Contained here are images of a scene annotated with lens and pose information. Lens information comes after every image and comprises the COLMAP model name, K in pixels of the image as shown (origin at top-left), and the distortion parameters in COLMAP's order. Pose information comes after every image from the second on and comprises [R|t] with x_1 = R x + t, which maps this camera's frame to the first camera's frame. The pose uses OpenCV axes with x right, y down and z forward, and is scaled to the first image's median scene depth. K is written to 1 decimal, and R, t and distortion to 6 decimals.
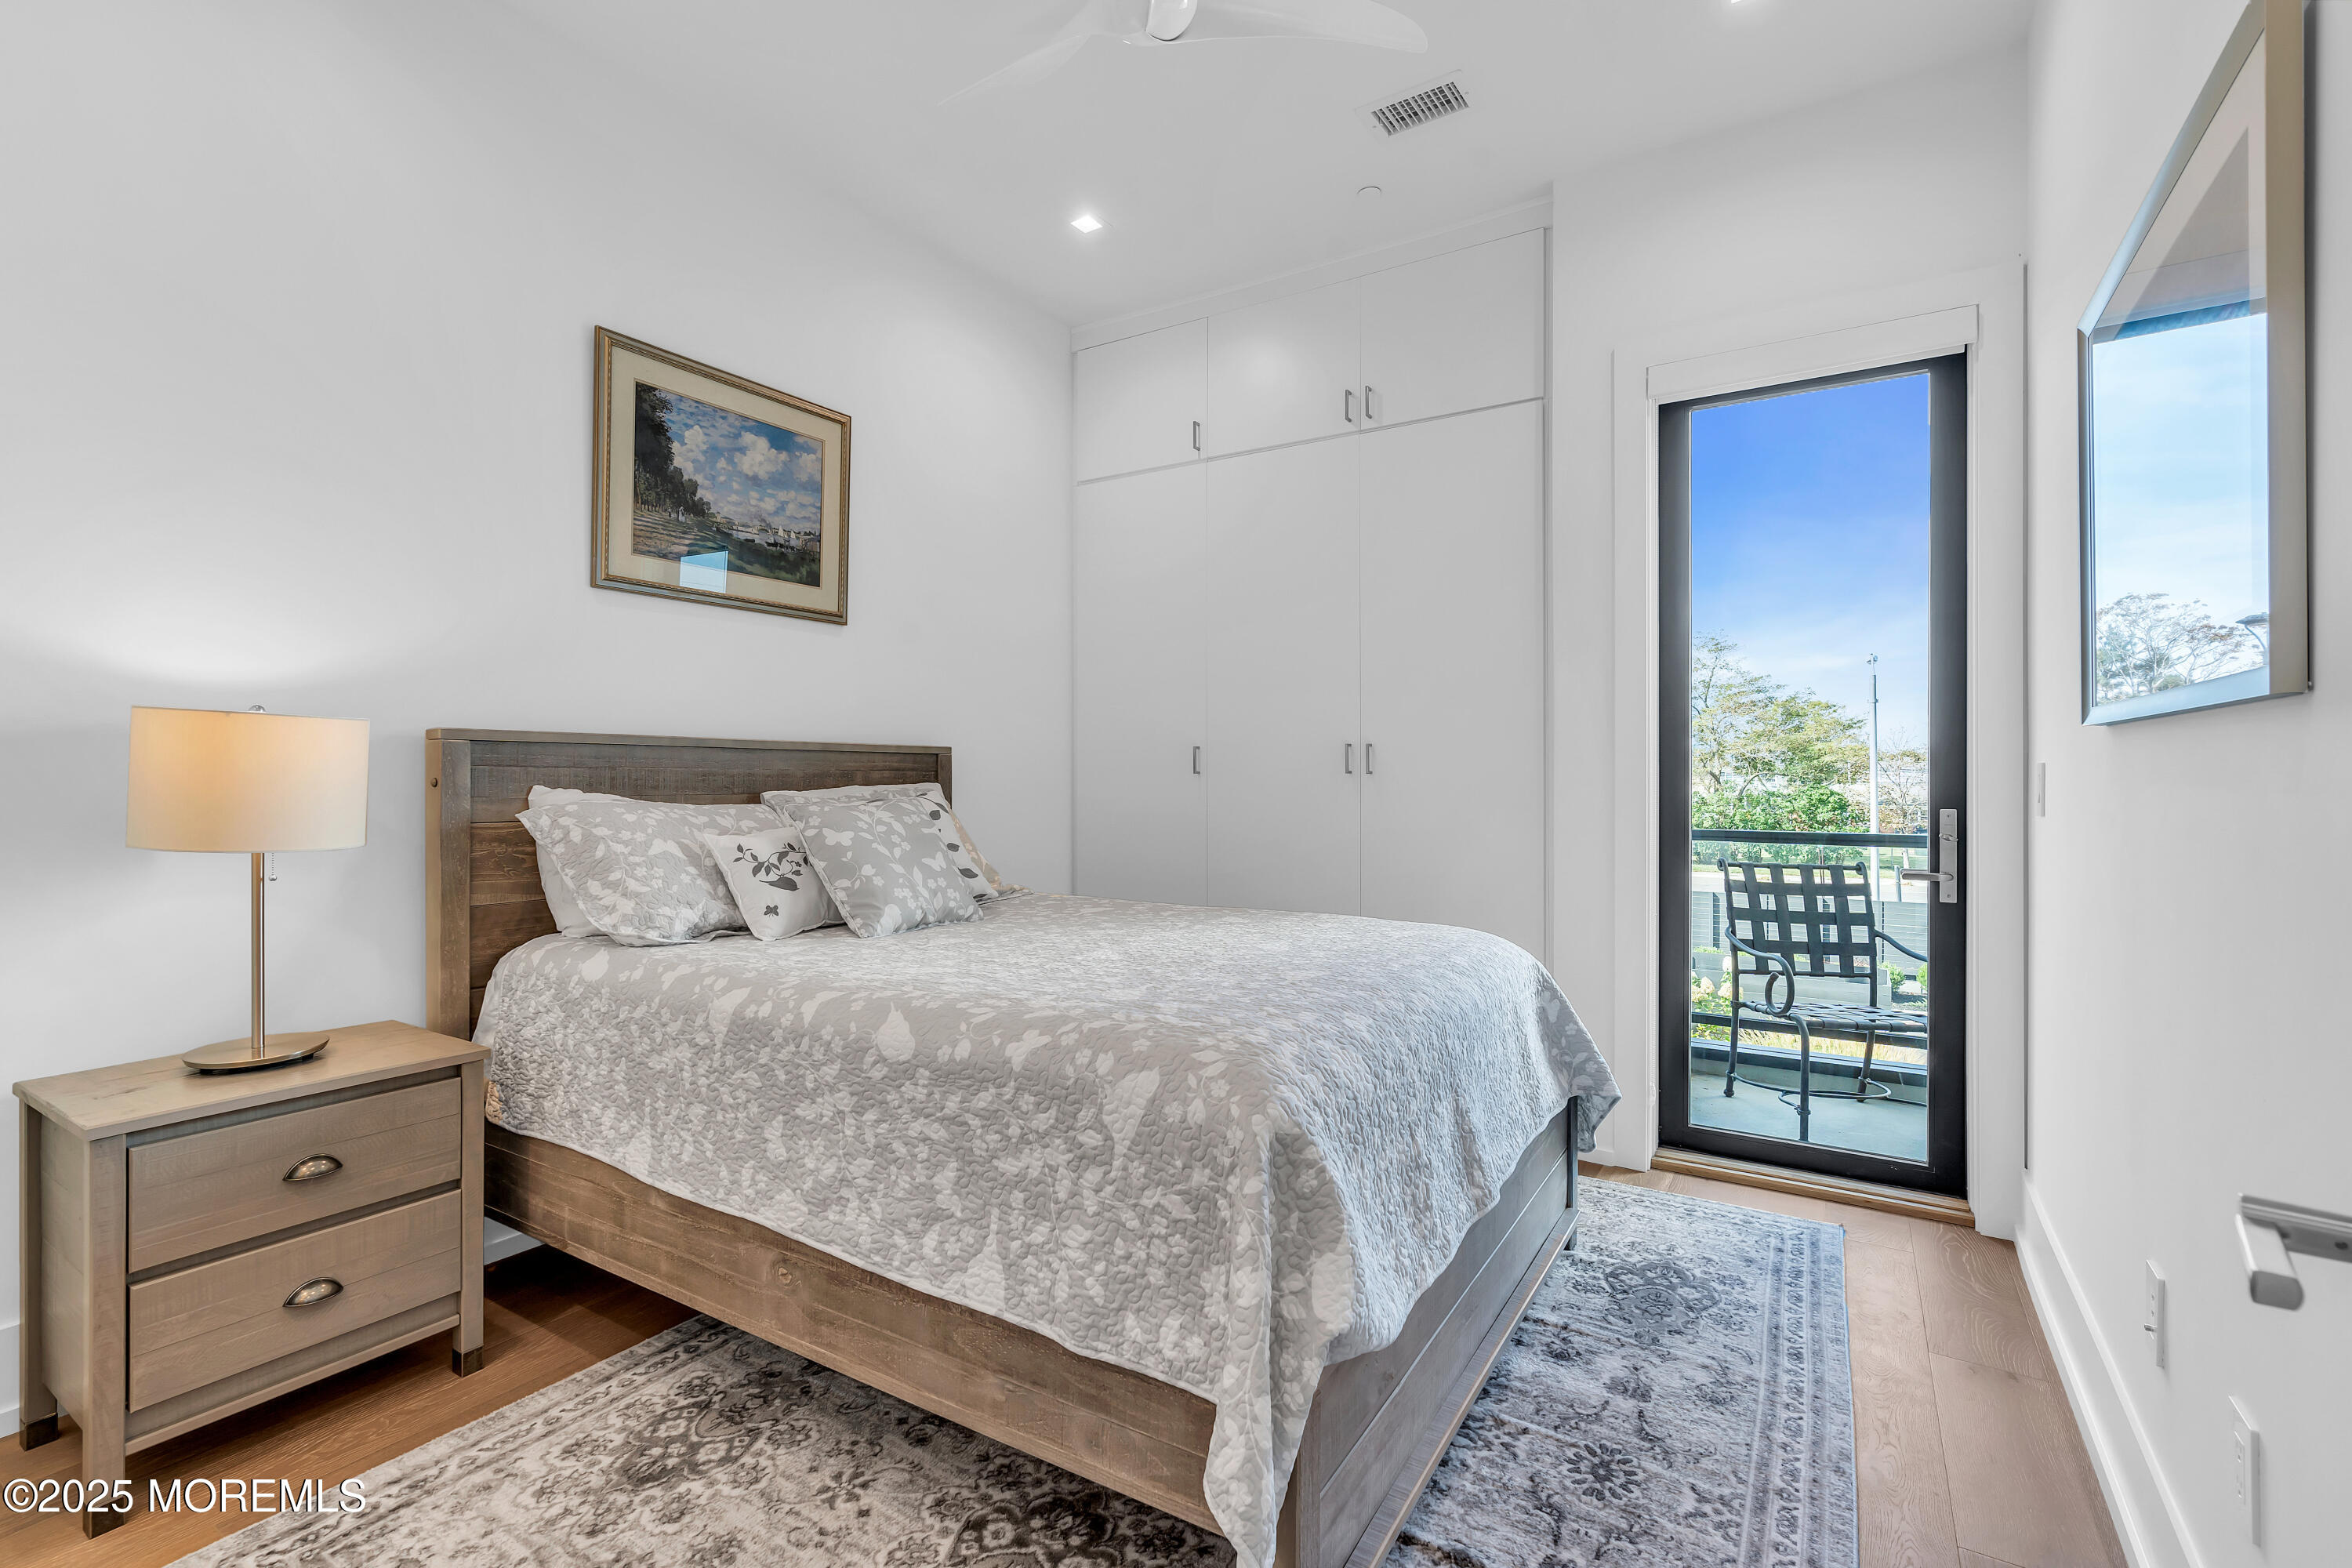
lens RADIAL K [[1048.3, 0, 1174.5], [0, 1048.3, 777.4], [0, 0, 1]] dist [-0.005538, 0.000894]
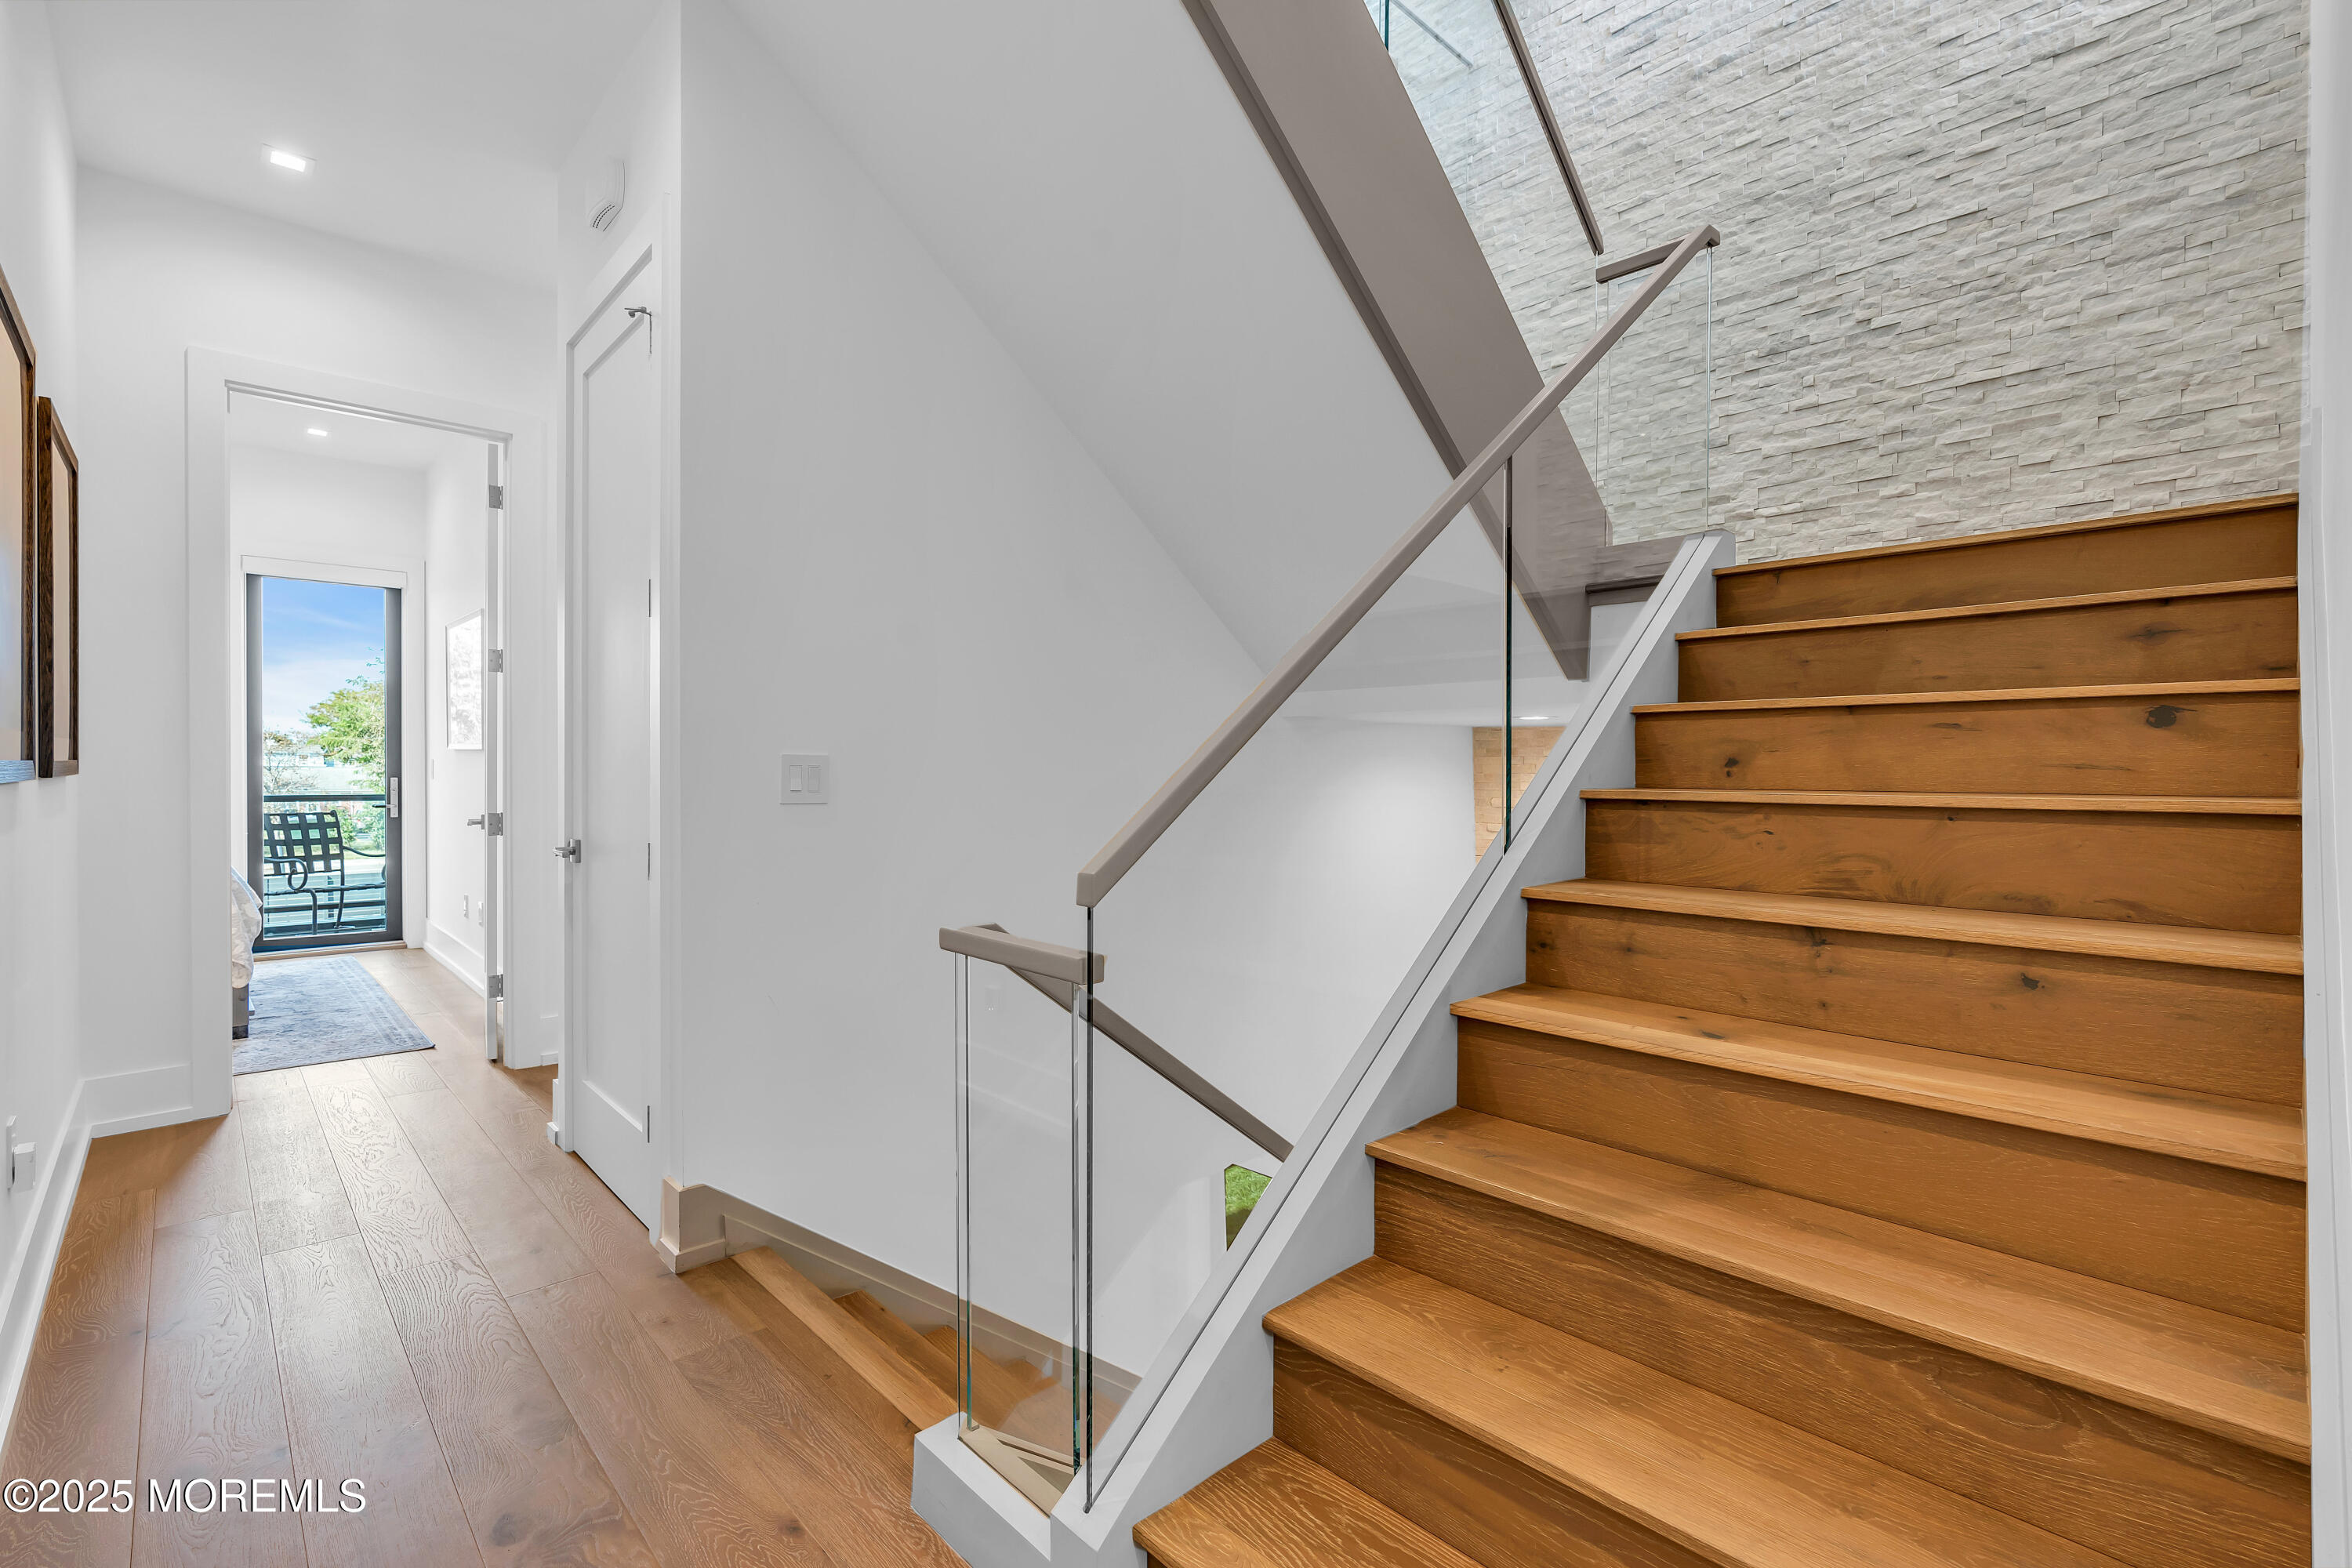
lens RADIAL K [[1040.1, 0, 1176.0], [0, 1040.1, 784.0], [0, 0, 1]] dist [0.005224, 0.000815]
pose [[0.239648, -0.010899, 0.970799, -0.788622], [-0.006310, 0.999898, 0.012784, 0.001677], [-0.970839, -0.009189, 0.239555, -0.898378]]
